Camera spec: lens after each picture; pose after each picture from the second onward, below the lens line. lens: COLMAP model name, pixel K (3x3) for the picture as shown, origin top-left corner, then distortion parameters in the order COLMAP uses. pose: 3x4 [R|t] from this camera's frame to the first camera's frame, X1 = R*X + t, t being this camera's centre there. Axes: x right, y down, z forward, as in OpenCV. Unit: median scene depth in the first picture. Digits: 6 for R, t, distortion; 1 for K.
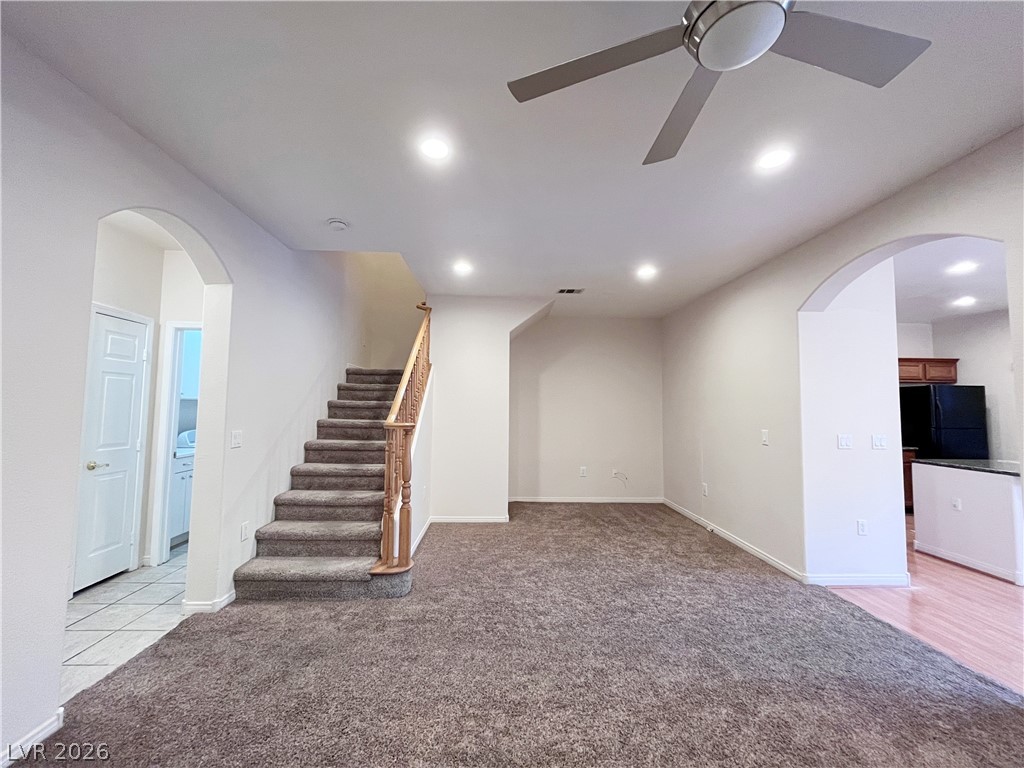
lens RADIAL K [[414.7, 0, 486.8], [0, 414.7, 382.5], [0, 0, 1]] dist [-0.003822, -0.000063]
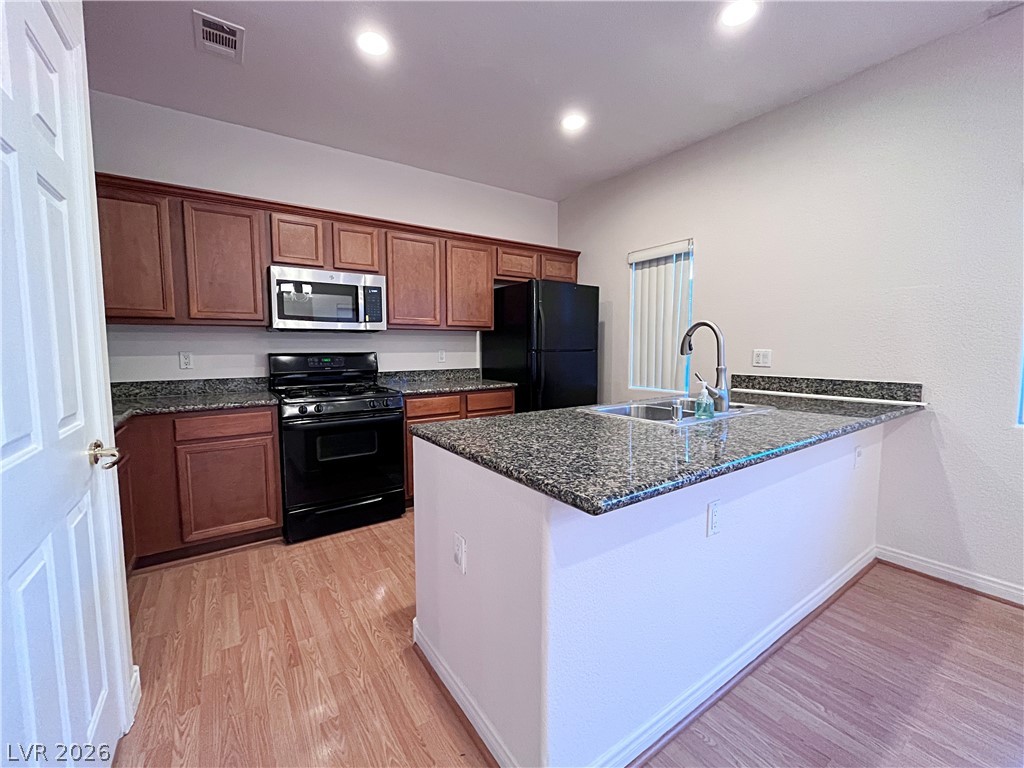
lens RADIAL K [[414.7, 0, 517.4], [0, 414.7, 380.8], [0, 0, 1]] dist [-0.003822, -0.000063]
pose [[0.817483, -0.055746, 0.573249, 0.657565], [-0.021535, 0.991651, 0.127143, 0.068135], [-0.575550, -0.116282, 0.809457, 0.484313]]
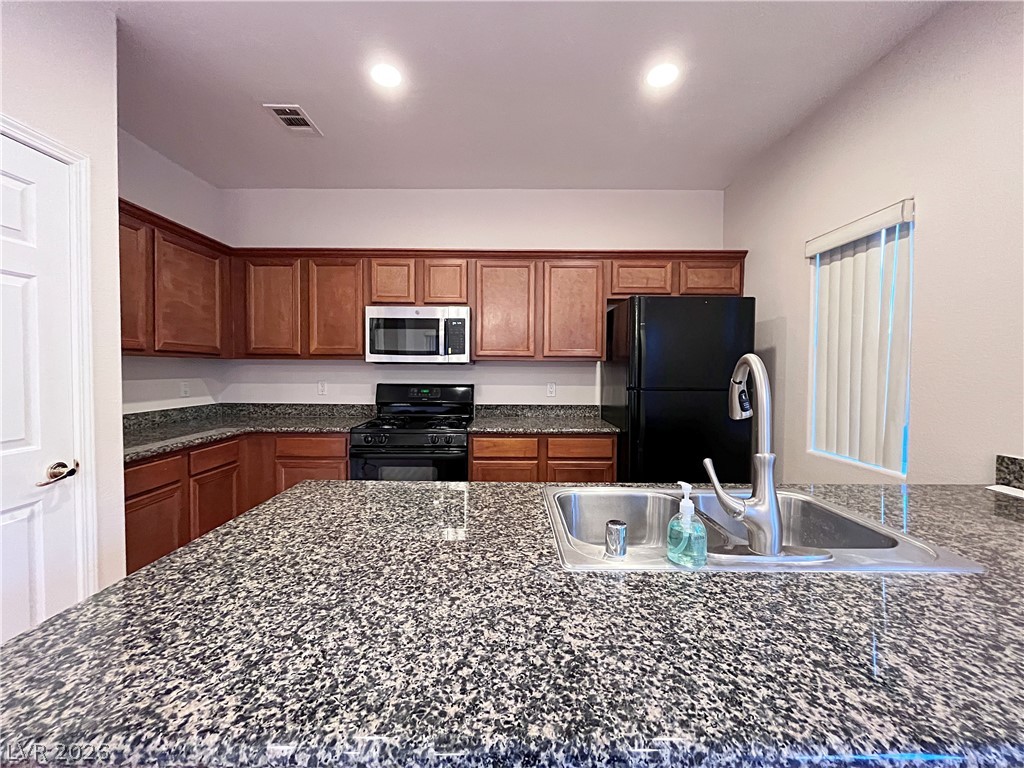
lens RADIAL K [[414.7, 0, 510.8], [0, 414.7, 381.1], [0, 0, 1]] dist [-0.003822, -0.000063]
pose [[0.999948, 0.001815, 0.010035, 0.862750], [-0.002607, 0.996834, 0.079466, 0.057685], [-0.009859, -0.079488, 0.996787, 0.507668]]
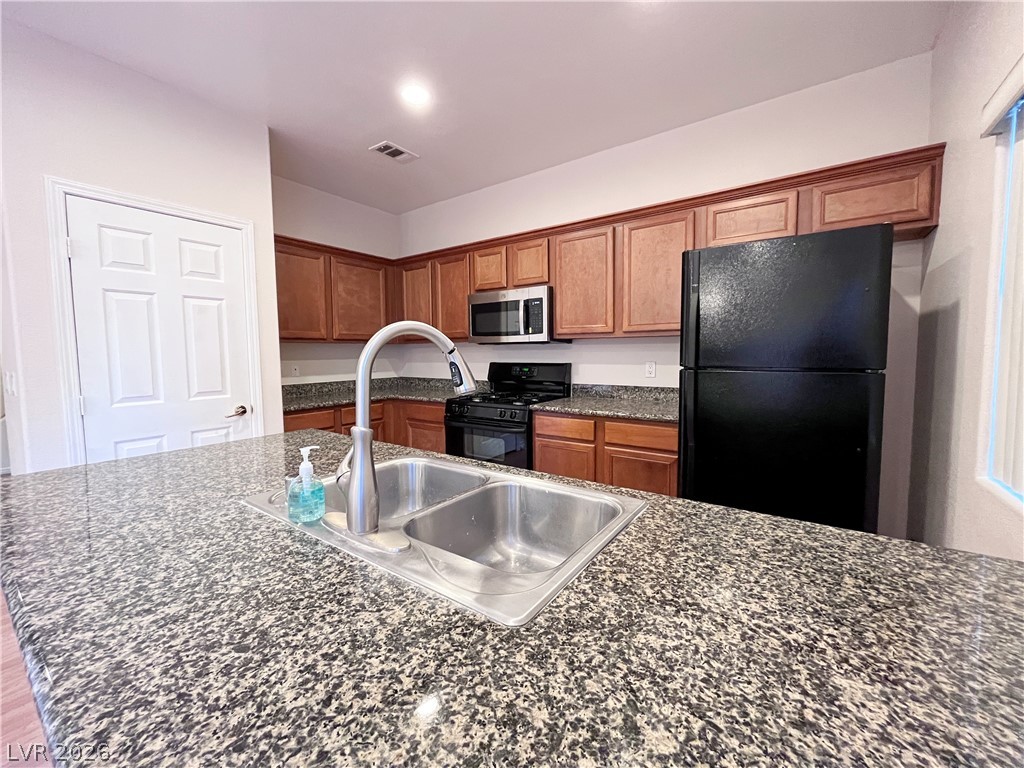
lens RADIAL K [[414.7, 0, 509.2], [0, 414.7, 382.7], [0, 0, 1]] dist [-0.003822, -0.000063]
pose [[0.817442, 0.030834, -0.575186, 1.064544], [0.042722, 0.992570, 0.113924, 0.065654], [0.574425, -0.117699, 0.810051, 0.565534]]
